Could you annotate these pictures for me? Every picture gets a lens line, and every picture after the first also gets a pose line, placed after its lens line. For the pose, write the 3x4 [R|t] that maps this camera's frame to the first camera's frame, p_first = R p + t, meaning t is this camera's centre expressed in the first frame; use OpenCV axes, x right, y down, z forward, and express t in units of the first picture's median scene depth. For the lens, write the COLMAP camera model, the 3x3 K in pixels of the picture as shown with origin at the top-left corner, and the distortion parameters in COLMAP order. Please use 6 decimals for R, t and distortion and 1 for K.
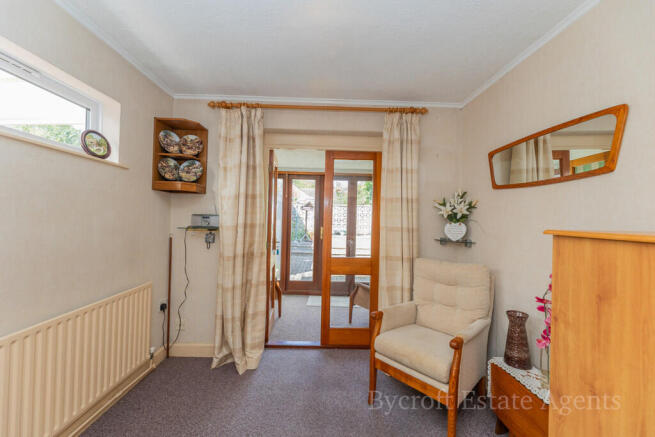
lens RADIAL K [[262.6, 0, 325.3], [0, 262.6, 216.8], [0, 0, 1]] dist [0.001500, -0.000006]
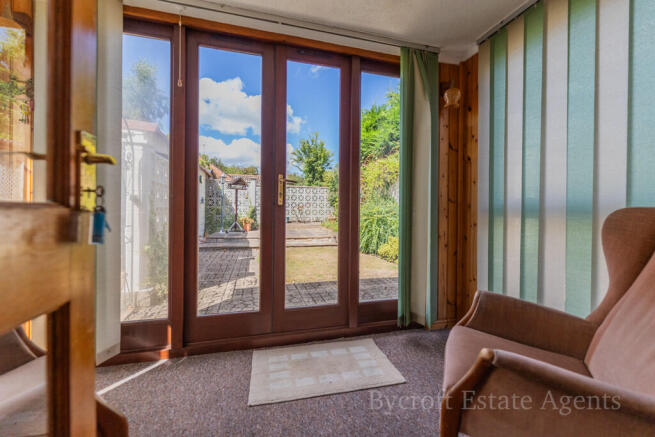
lens RADIAL K [[262.6, 0, 325.3], [0, 262.6, 216.8], [0, 0, 1]] dist [0.001500, -0.000006]
pose [[0.966951, -0.019197, 0.254239, -0.098527], [0.013002, 0.999577, 0.026025, 0.181562], [-0.254631, -0.021859, 0.966791, 1.144836]]
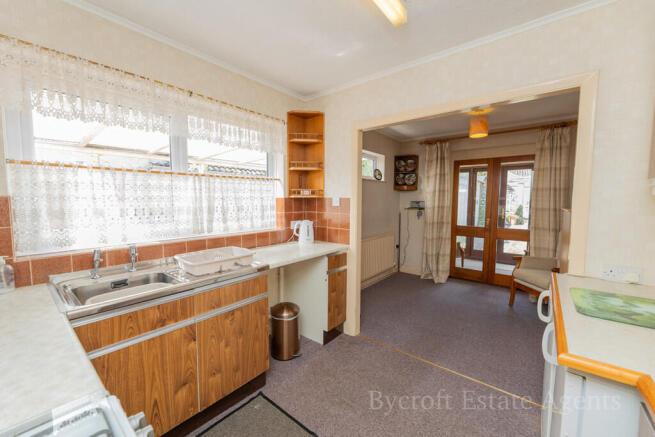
lens RADIAL K [[262.6, 0, 325.3], [0, 262.6, 216.8], [0, 0, 1]] dist [0.001500, -0.000006]
pose [[0.762023, 0.022856, -0.647147, 0.287204], [0.018052, 0.998239, 0.056513, -0.015878], [0.647298, -0.054746, 0.760268, -0.936967]]
